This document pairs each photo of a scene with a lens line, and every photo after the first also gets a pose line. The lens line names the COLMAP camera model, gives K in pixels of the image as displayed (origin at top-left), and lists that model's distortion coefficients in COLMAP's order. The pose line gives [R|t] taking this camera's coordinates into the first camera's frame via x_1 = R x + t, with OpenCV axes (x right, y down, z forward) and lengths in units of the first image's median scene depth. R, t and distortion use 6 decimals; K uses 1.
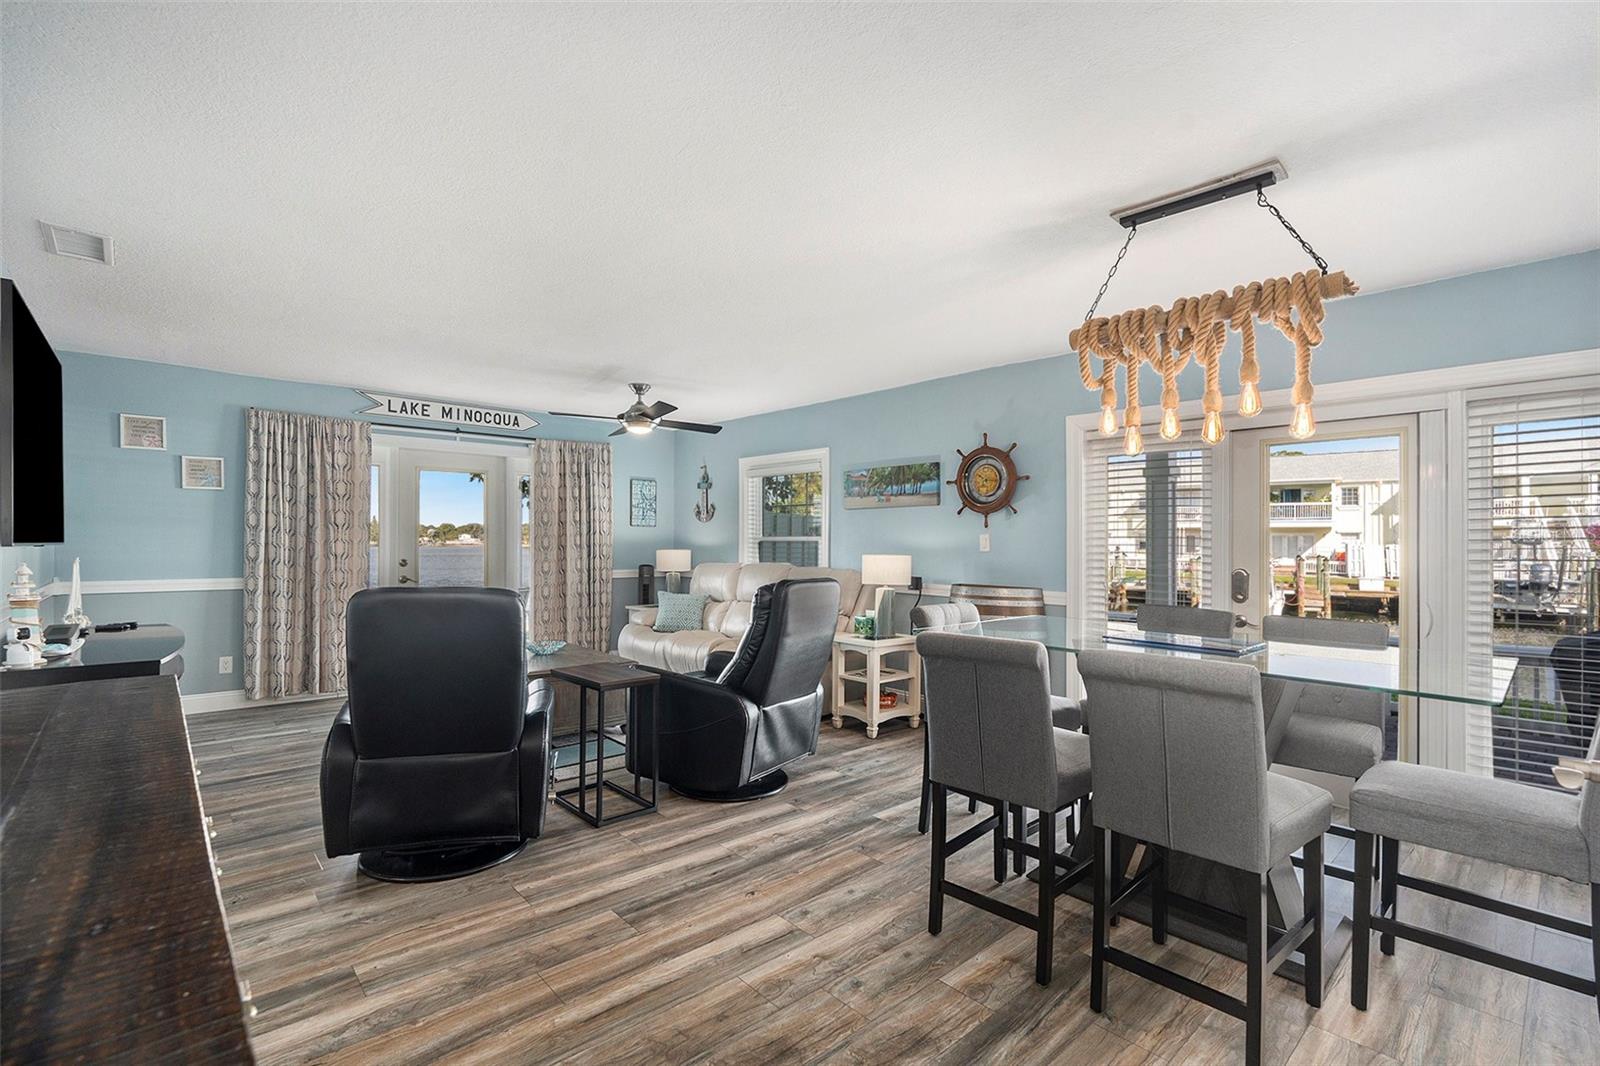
lens RADIAL K [[720.0, 0, 801.9], [0, 720.0, 536.6], [0, 0, 1]] dist [-0.000857, -0.000741]
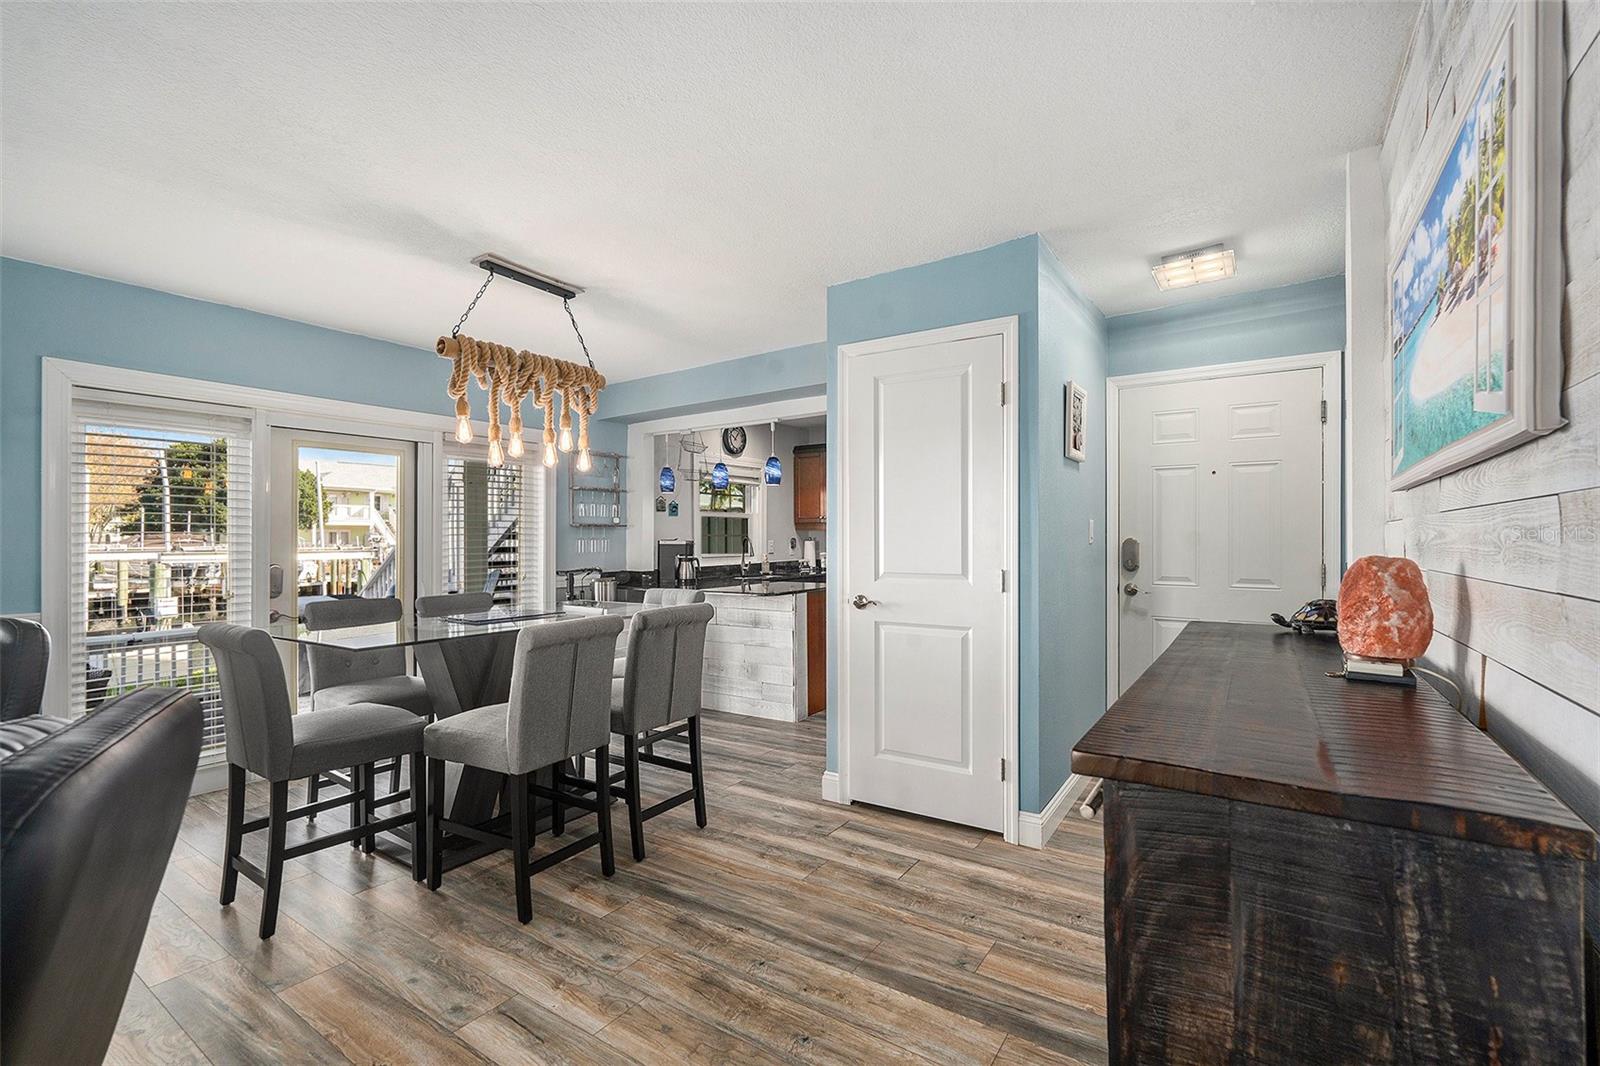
lens RADIAL K [[698.4, 0, 799.7], [0, 698.4, 538.5], [0, 0, 1]] dist [-0.002876, 0.000200]
pose [[-0.239713, -0.007902, 0.970812, -0.380256], [-0.006177, 0.999959, 0.006614, -0.000990], [-0.970824, -0.004411, -0.239752, 0.377365]]
